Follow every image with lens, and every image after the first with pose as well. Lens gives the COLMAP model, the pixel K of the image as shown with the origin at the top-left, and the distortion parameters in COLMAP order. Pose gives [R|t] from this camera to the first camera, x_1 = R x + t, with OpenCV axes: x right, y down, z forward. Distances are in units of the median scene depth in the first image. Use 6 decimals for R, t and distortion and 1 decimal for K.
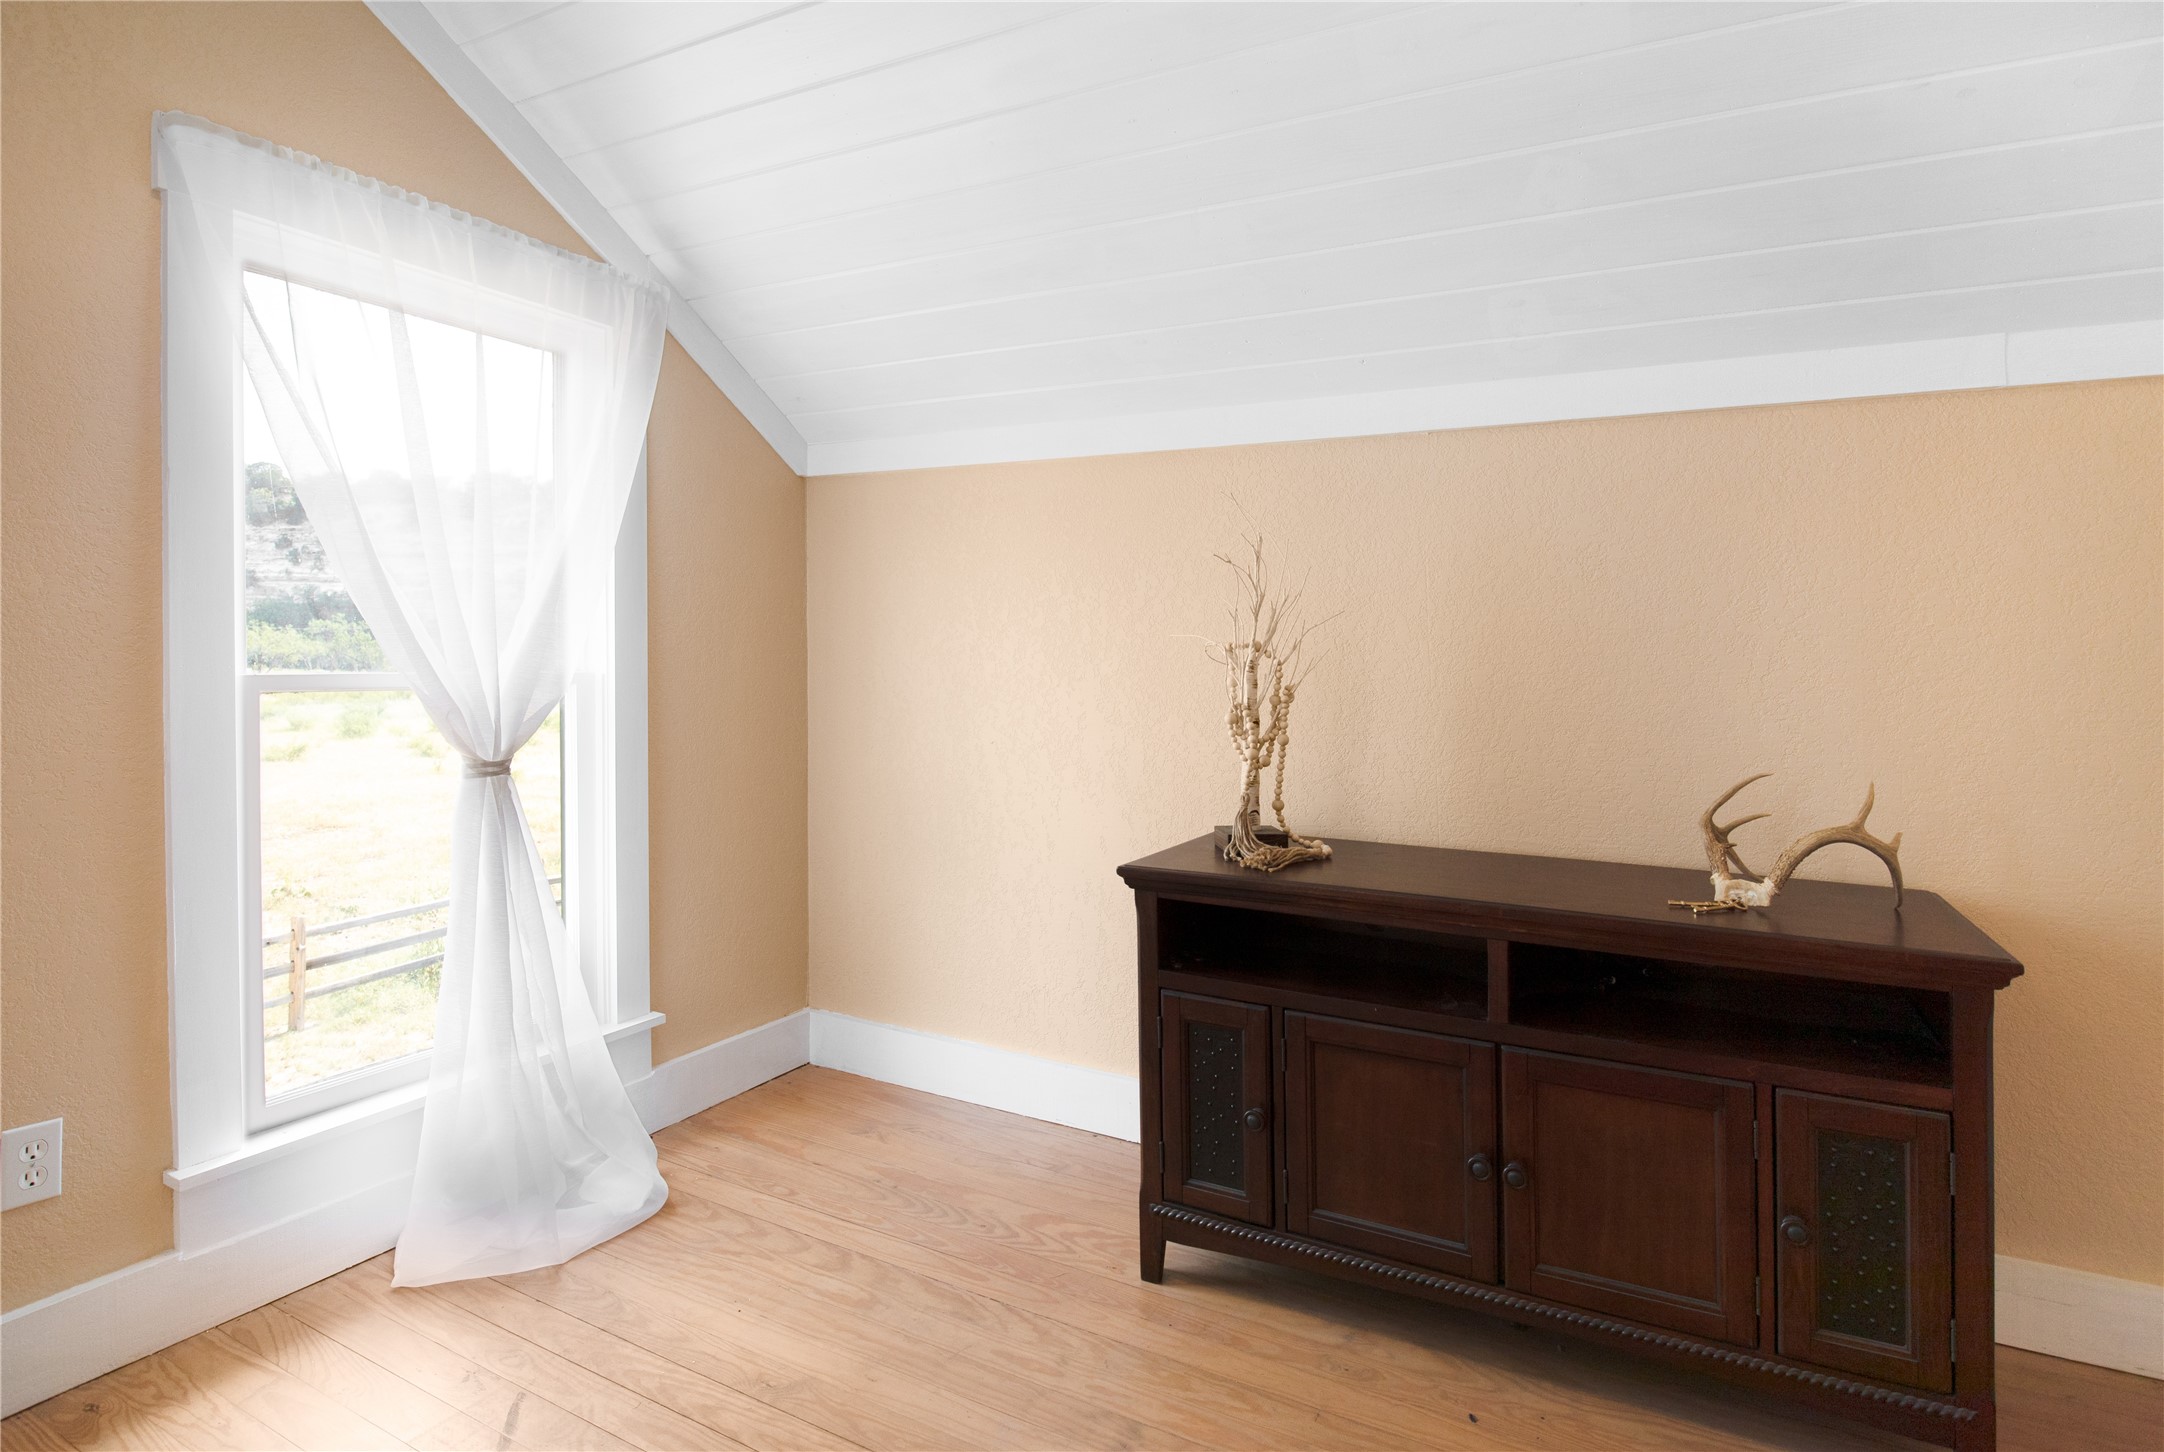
lens RADIAL K [[1114.2, 0, 1088.6], [0, 1114.2, 654.7], [0, 0, 1]] dist [-0.012503, -0.000318]
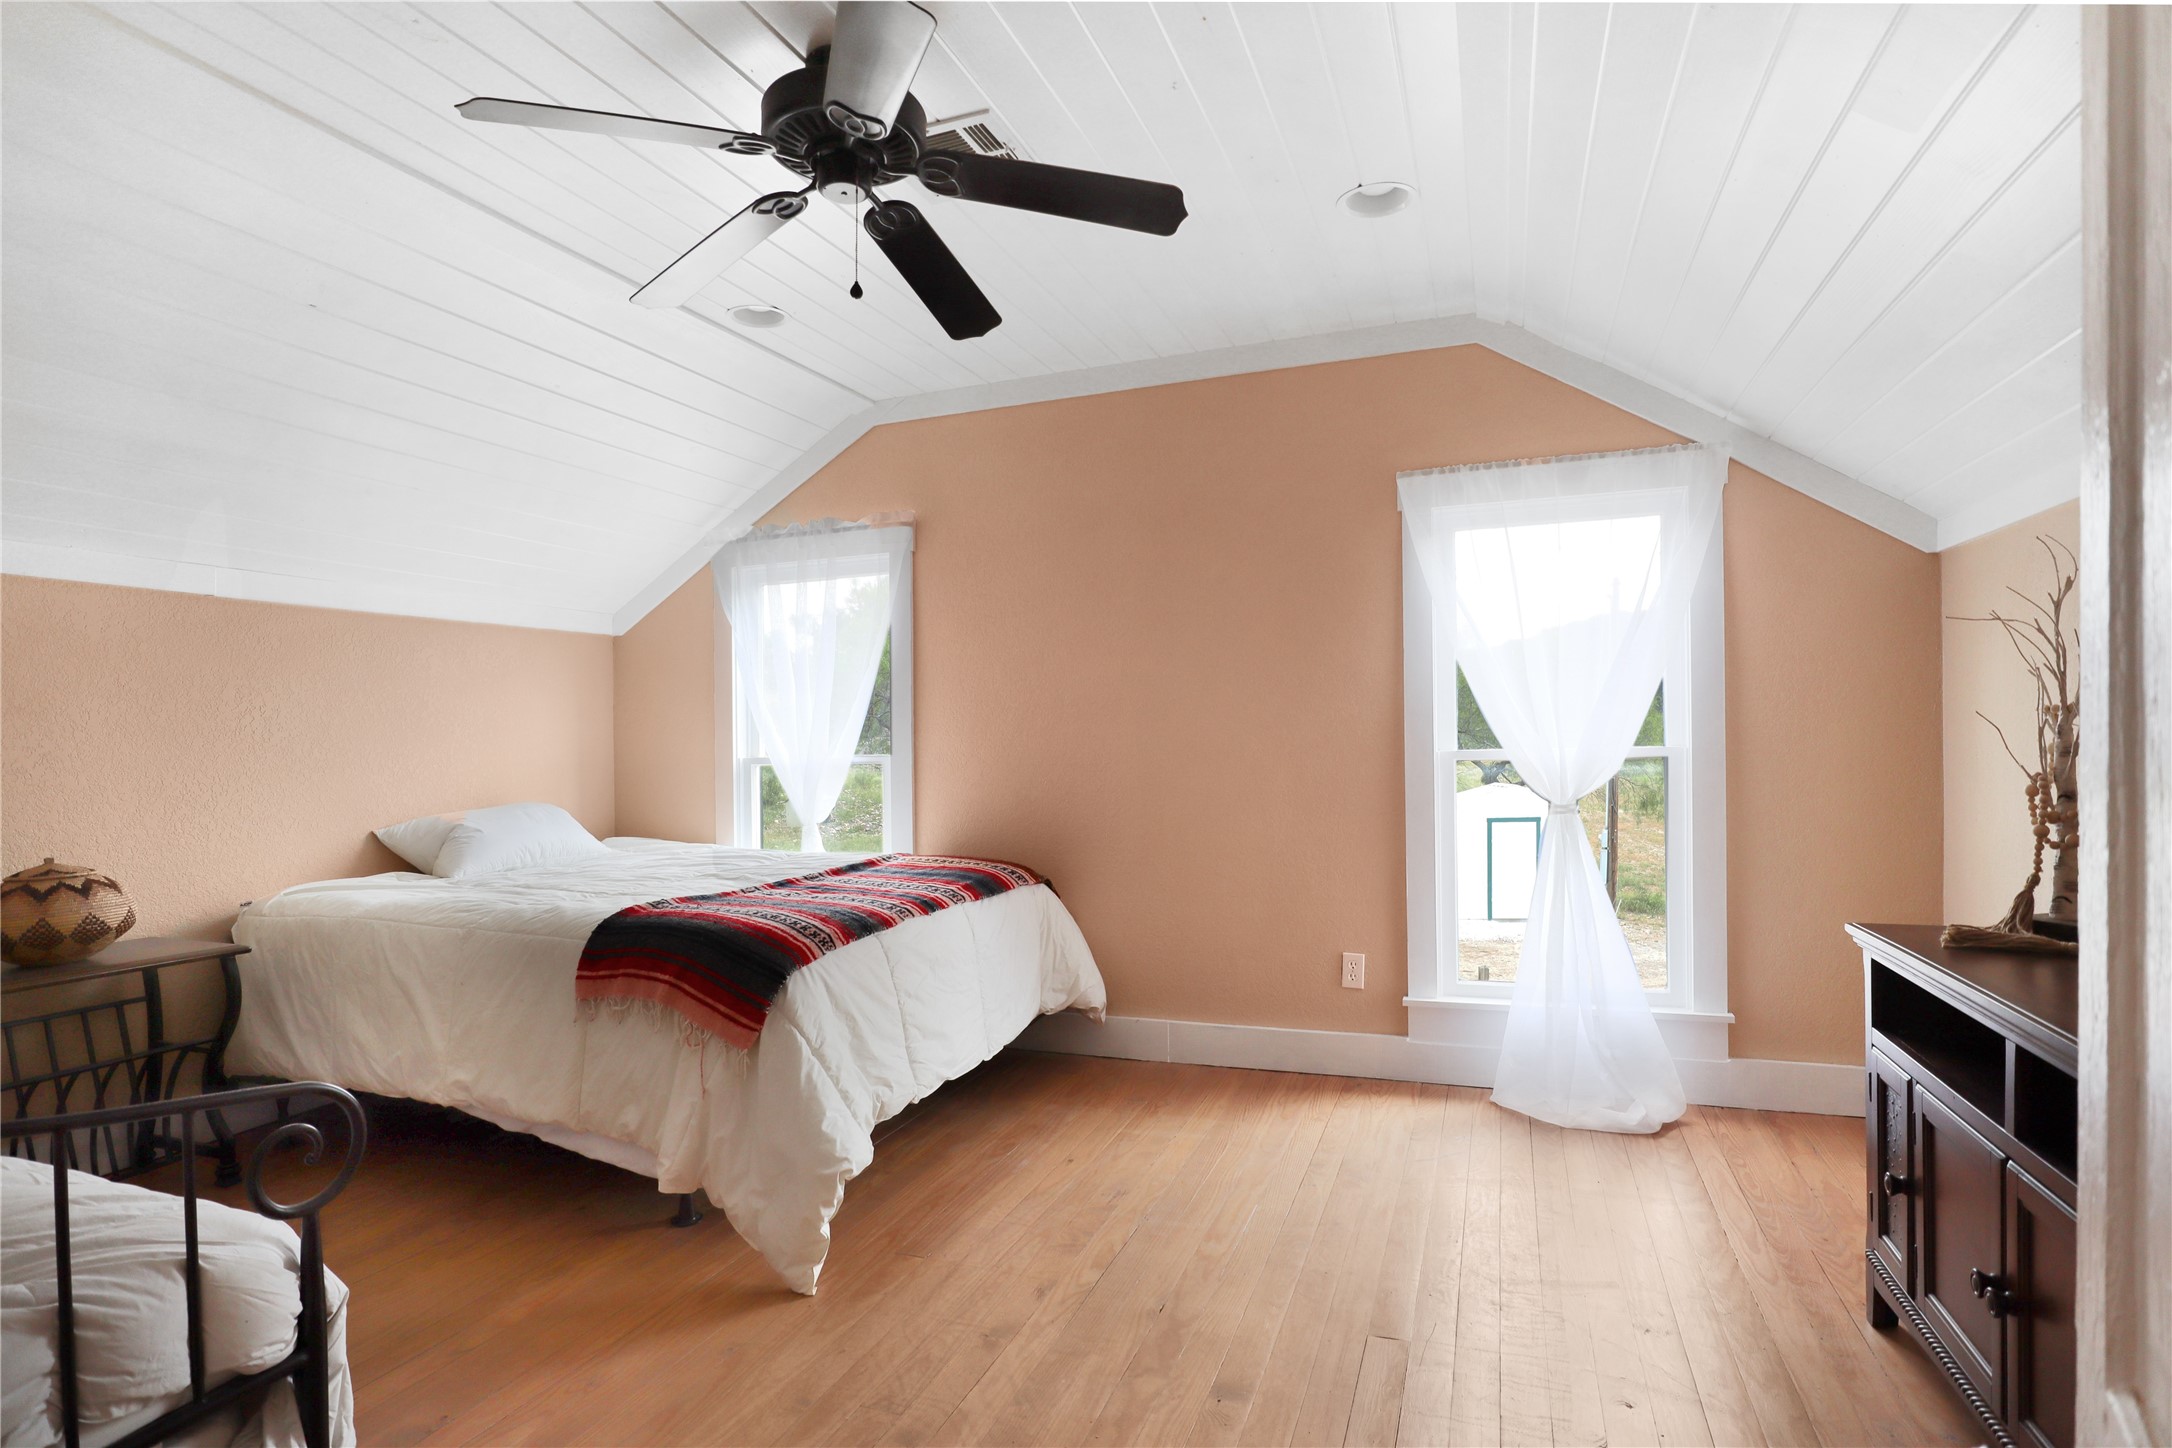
lens RADIAL K [[1089.6, 0, 1090.1], [0, 1089.6, 767.7], [0, 0, 1]] dist [-0.005838, -0.000581]
pose [[0.130143, 0.005946, -0.991477, 0.887810], [0.023759, 0.999676, 0.009114, 0.012691], [0.991211, -0.024742, 0.129960, 0.140496]]
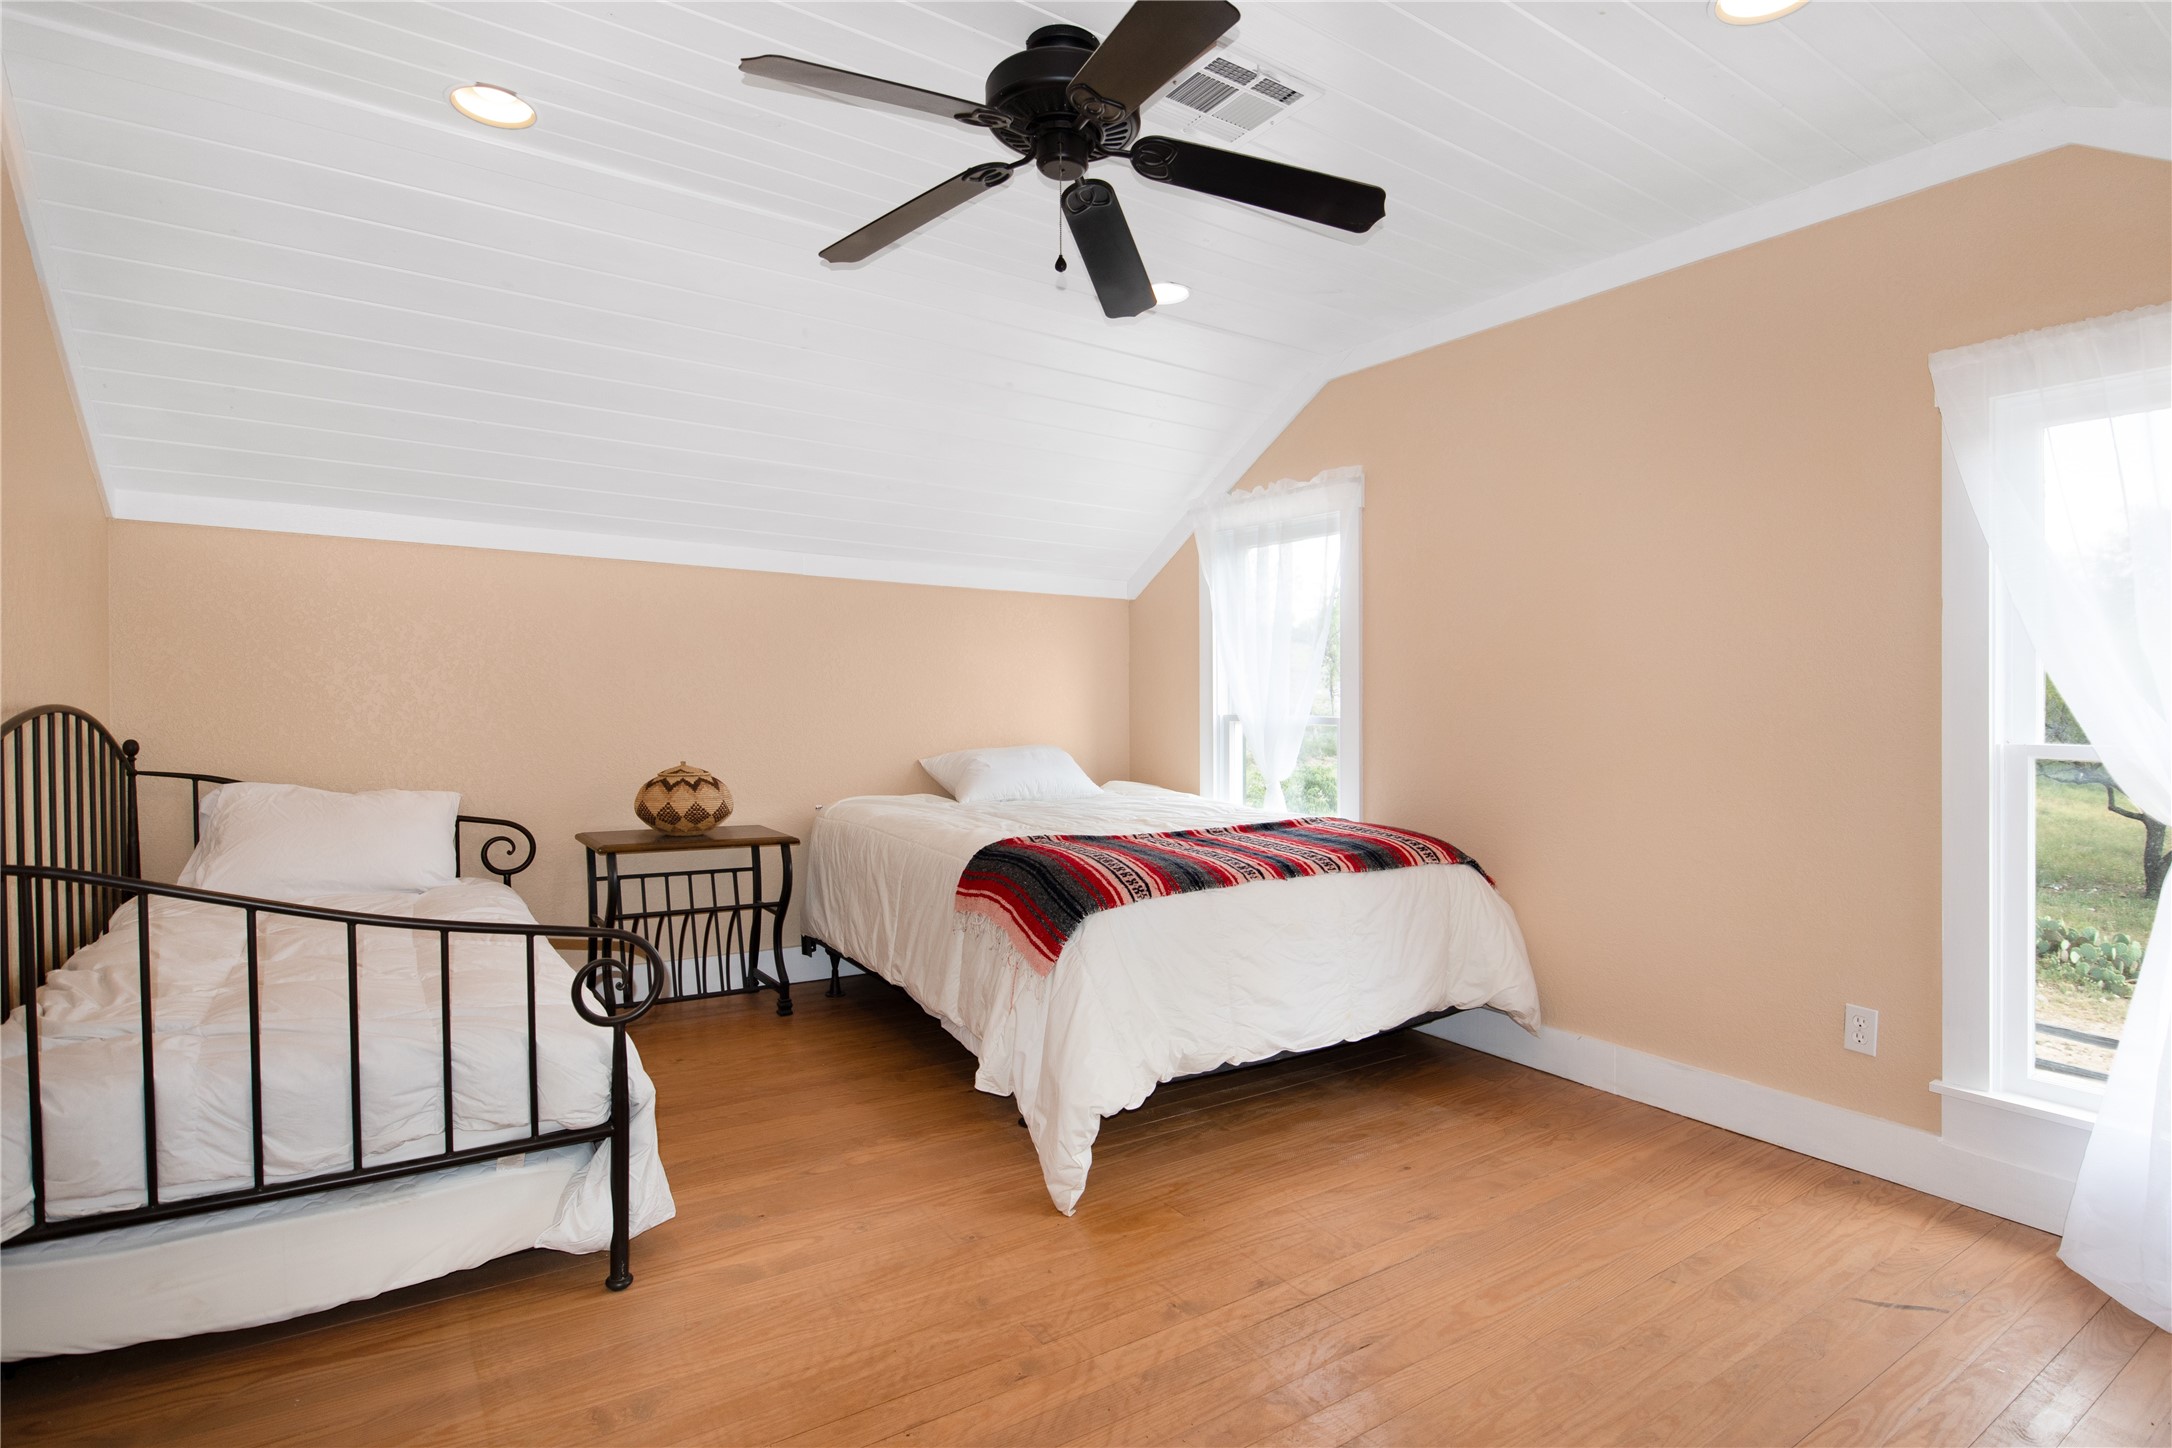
lens RADIAL K [[1083.4, 0, 1093.8], [0, 1083.4, 732.0], [0, 0, 1]] dist [0.001903, 0.000325]
pose [[-0.449797, -0.000586, -0.893130, 0.795572], [-0.023751, 0.999654, 0.011305, 0.013992], [0.892815, 0.026298, -0.449656, 0.520536]]
